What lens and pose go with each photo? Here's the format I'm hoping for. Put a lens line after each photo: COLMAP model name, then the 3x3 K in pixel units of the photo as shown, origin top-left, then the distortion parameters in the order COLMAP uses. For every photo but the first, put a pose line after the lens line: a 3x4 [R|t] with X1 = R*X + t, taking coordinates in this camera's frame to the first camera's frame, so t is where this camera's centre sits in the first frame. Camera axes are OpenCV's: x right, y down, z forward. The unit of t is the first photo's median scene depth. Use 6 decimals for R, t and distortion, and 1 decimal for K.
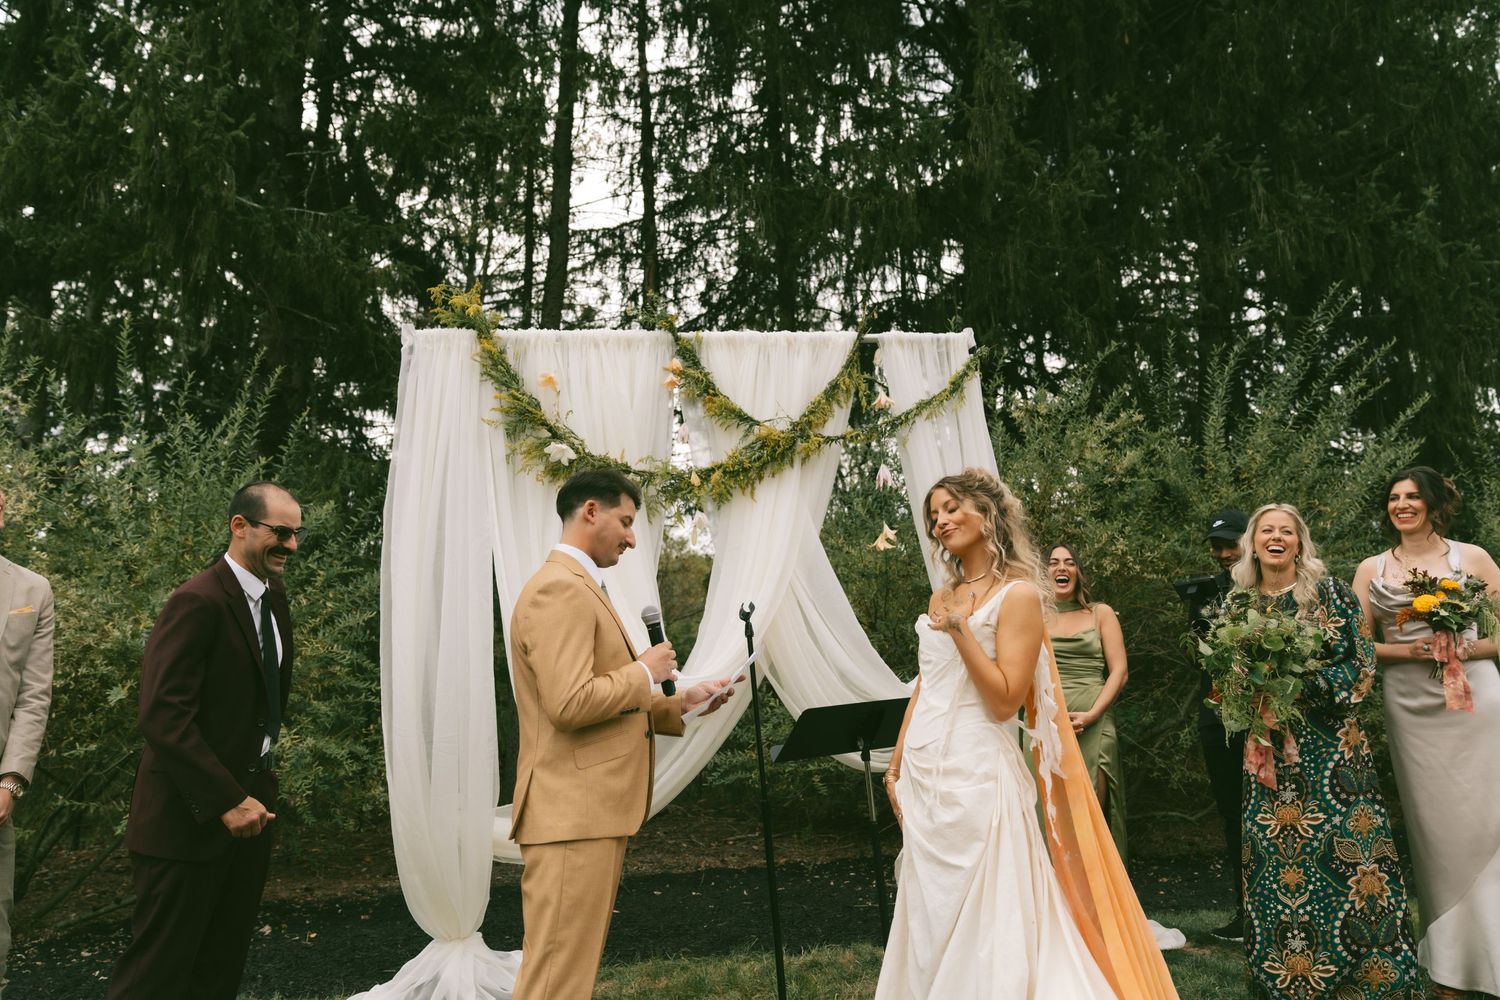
lens RADIAL K [[1029.8, 0, 756.6], [0, 1029.8, 490.9], [0, 0, 1]] dist [-0.001975, -0.048067]
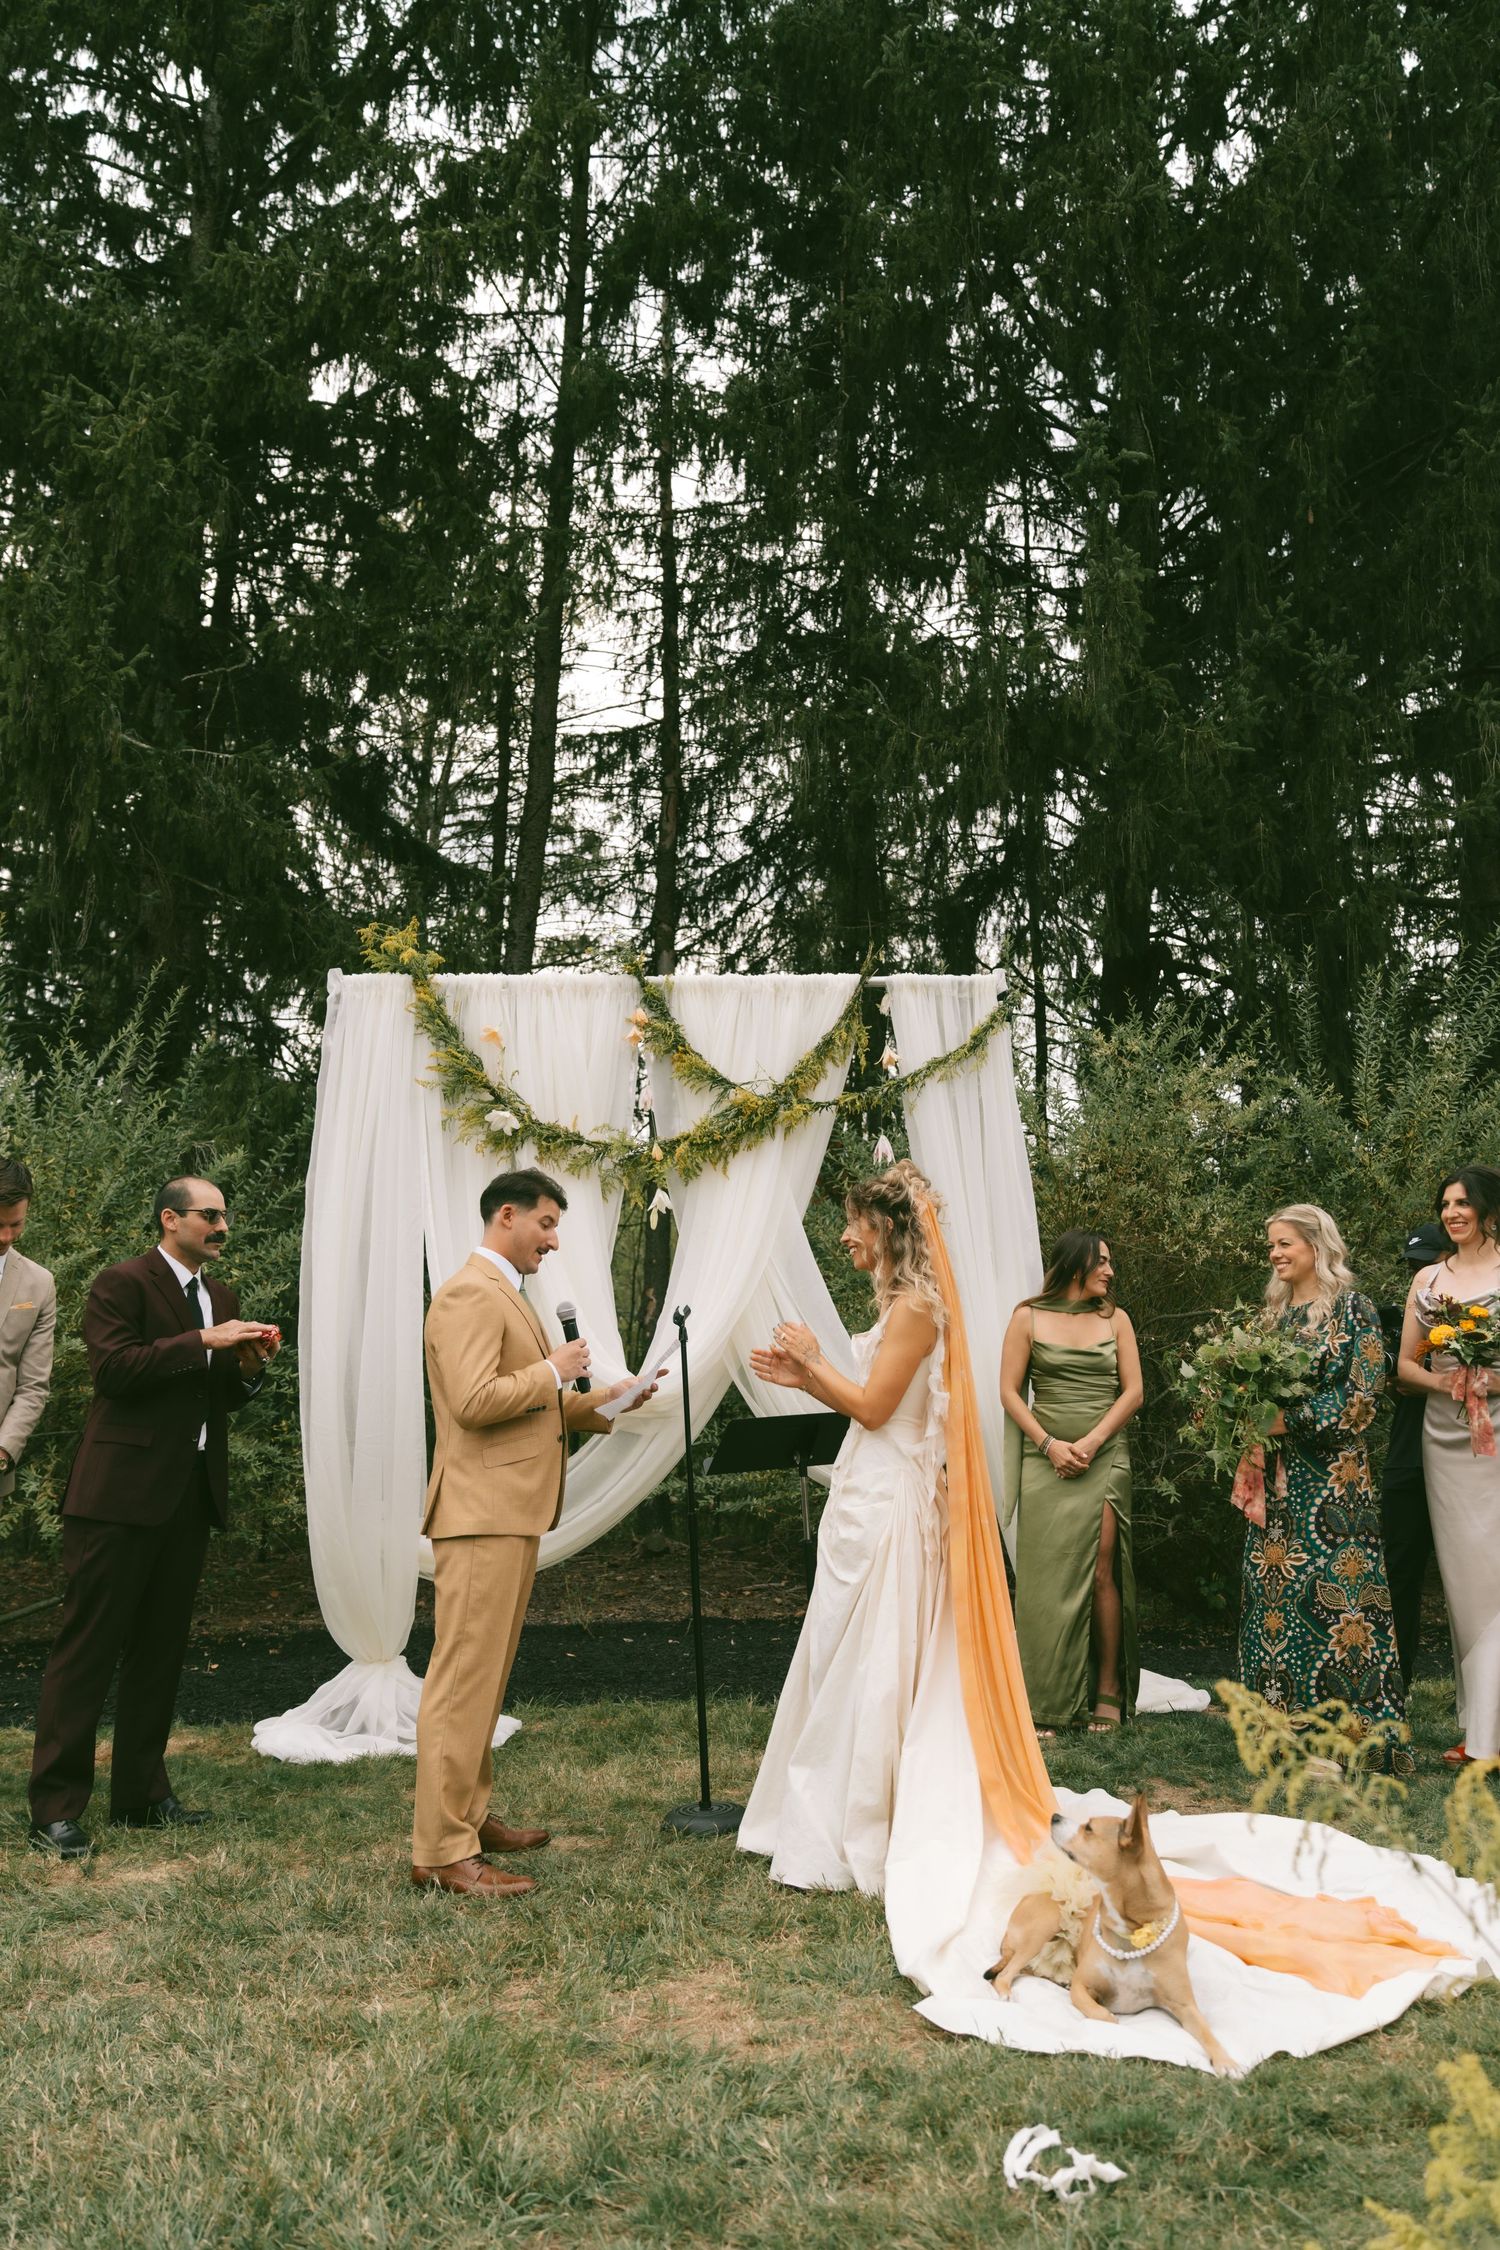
lens RADIAL K [[1544.7, 0, 750.0], [0, 1544.7, 1125.0], [0, 0, 1]] dist [-0.001975, -0.048067]
pose [[0.997816, 0.021576, -0.062426, 0.094445], [-0.020103, 0.999507, 0.024128, -0.063981], [0.062916, -0.022820, 0.997758, -0.280086]]
